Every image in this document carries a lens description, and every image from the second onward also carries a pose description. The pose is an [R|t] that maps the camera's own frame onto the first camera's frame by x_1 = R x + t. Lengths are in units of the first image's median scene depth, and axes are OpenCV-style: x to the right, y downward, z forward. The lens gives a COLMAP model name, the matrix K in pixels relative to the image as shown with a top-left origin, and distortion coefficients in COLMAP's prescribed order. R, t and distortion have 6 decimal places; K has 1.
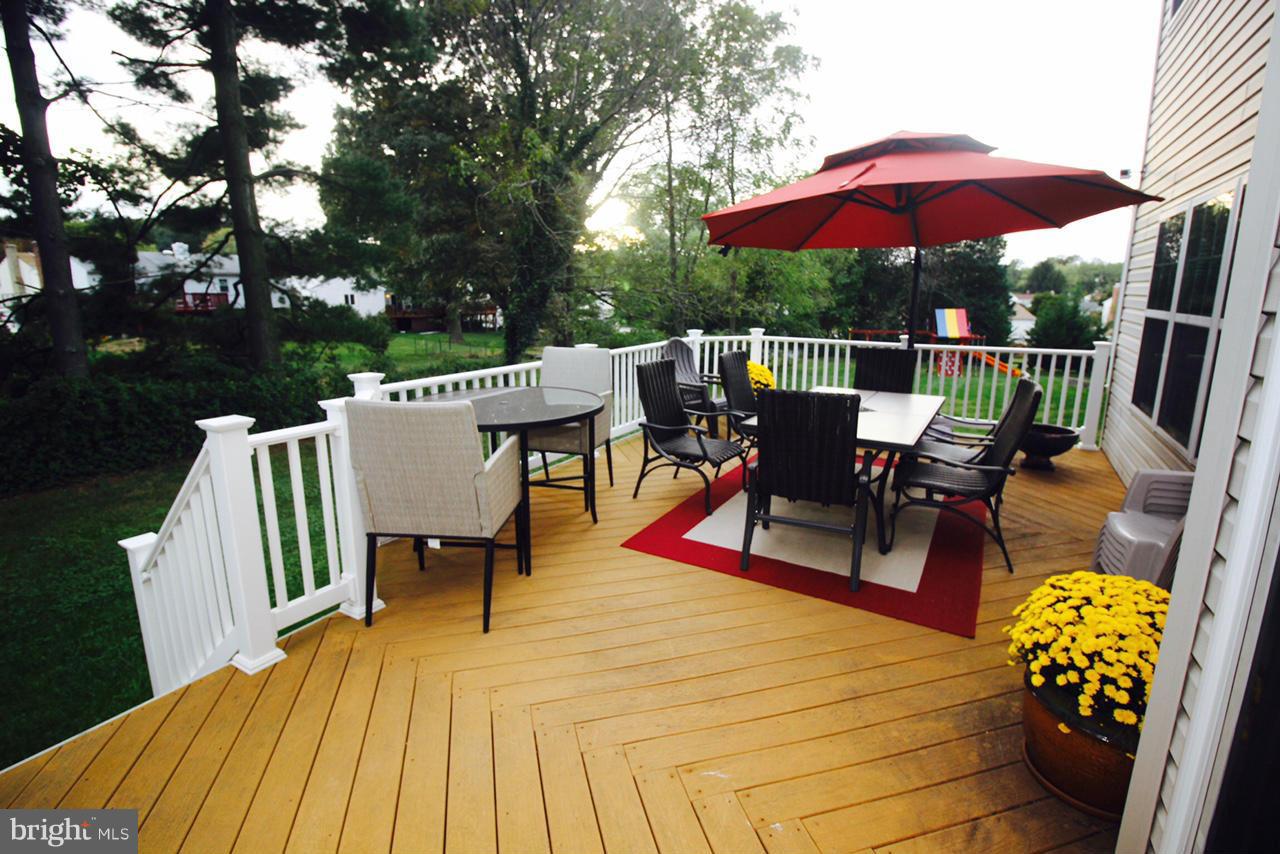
lens RADIAL K [[604.7, 0, 640.8], [0, 604.7, 419.5], [0, 0, 1]] dist [-0.015345, -0.001629]
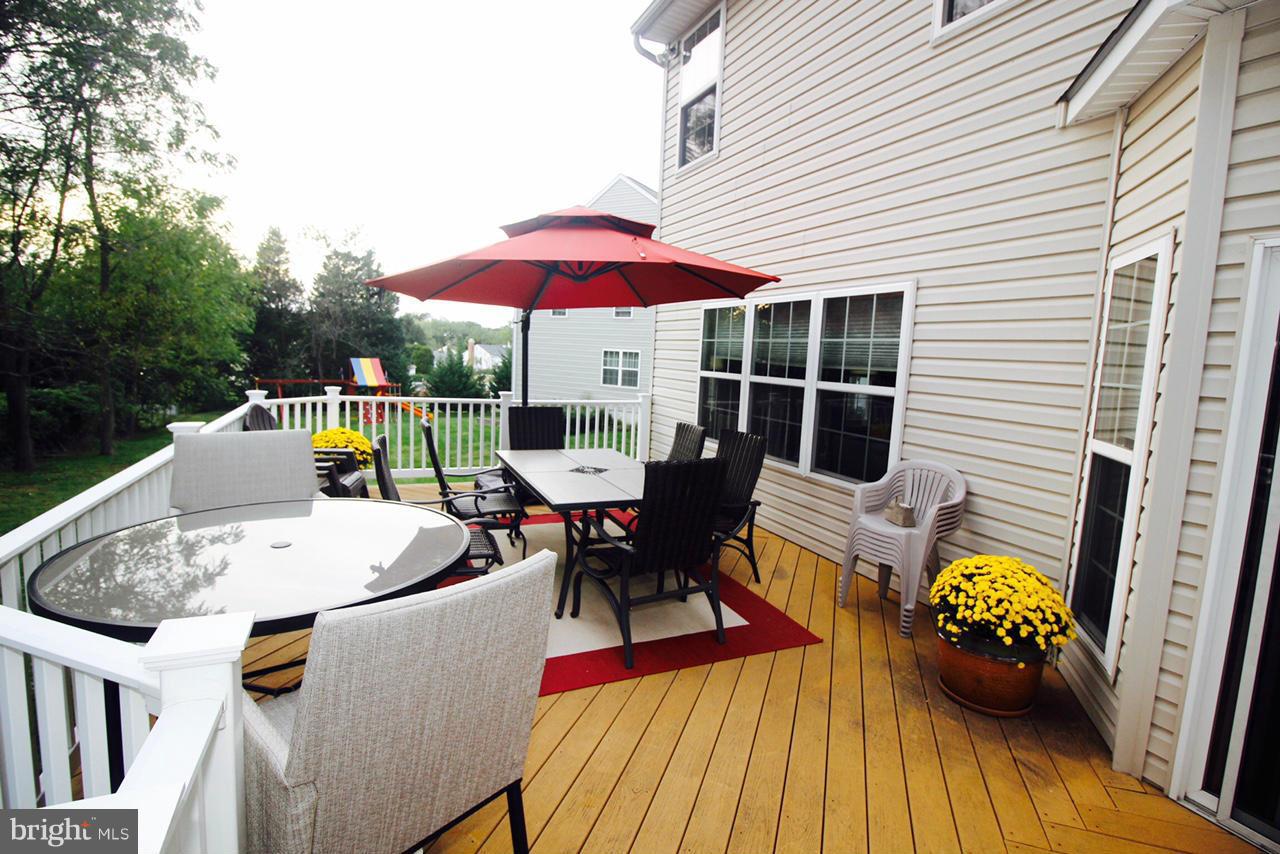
lens RADIAL K [[604.7, 0, 640.8], [0, 604.7, 419.5], [0, 0, 1]] dist [-0.015345, -0.001629]
pose [[0.572869, -0.058756, 0.817538, -0.080840], [0.121112, 0.992547, -0.013532, -0.014777], [-0.810650, 0.106766, 0.575716, 0.067048]]
